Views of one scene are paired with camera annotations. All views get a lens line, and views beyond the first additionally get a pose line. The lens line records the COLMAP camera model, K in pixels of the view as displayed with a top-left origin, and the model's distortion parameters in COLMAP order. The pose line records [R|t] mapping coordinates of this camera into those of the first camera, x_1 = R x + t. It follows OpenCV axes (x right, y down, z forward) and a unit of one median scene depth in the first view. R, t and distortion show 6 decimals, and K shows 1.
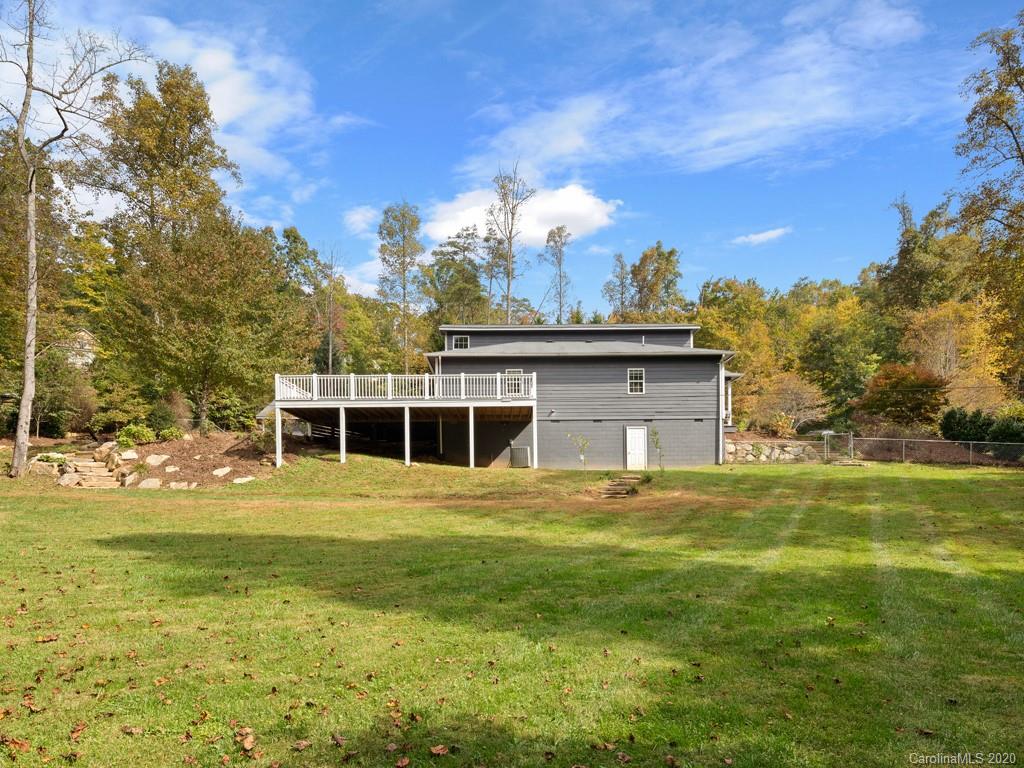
lens RADIAL K [[554.8, 0, 515.7], [0, 554.8, 385.3], [0, 0, 1]] dist [0.002464, -0.000311]
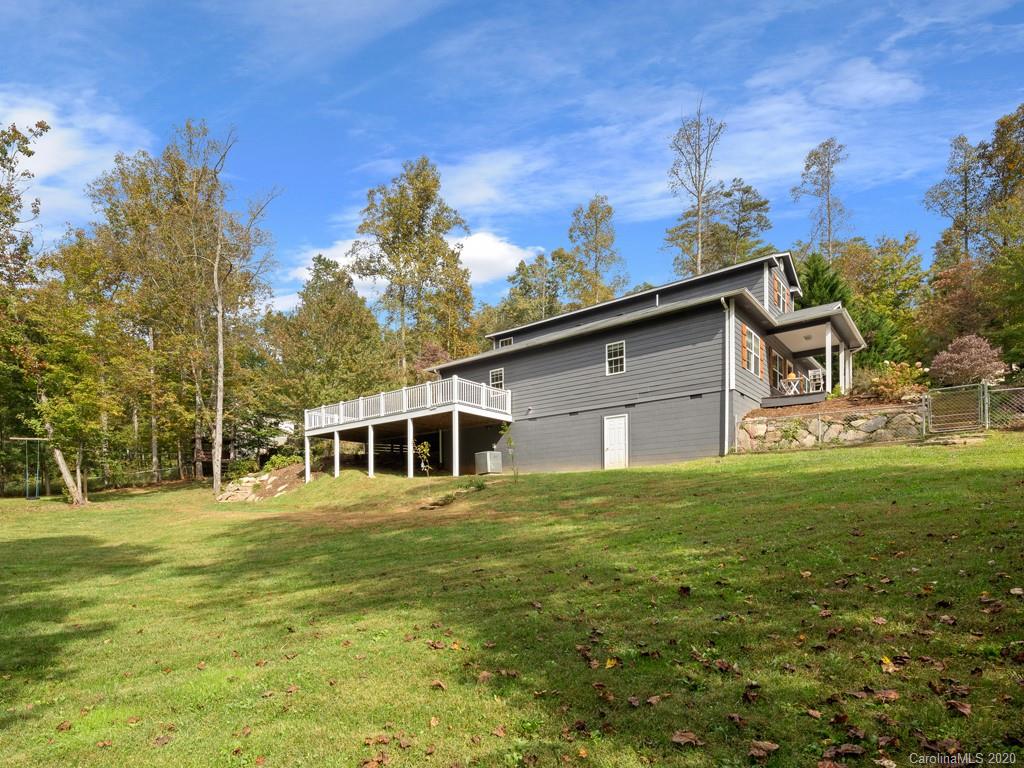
lens RADIAL K [[554.8, 0, 515.7], [0, 554.8, 385.3], [0, 0, 1]] dist [0.002464, -0.000311]
pose [[0.739485, -0.142830, -0.657846, 0.642536], [0.154059, 0.987204, -0.041162, 0.042531], [0.655307, -0.070908, 0.752027, 0.306201]]
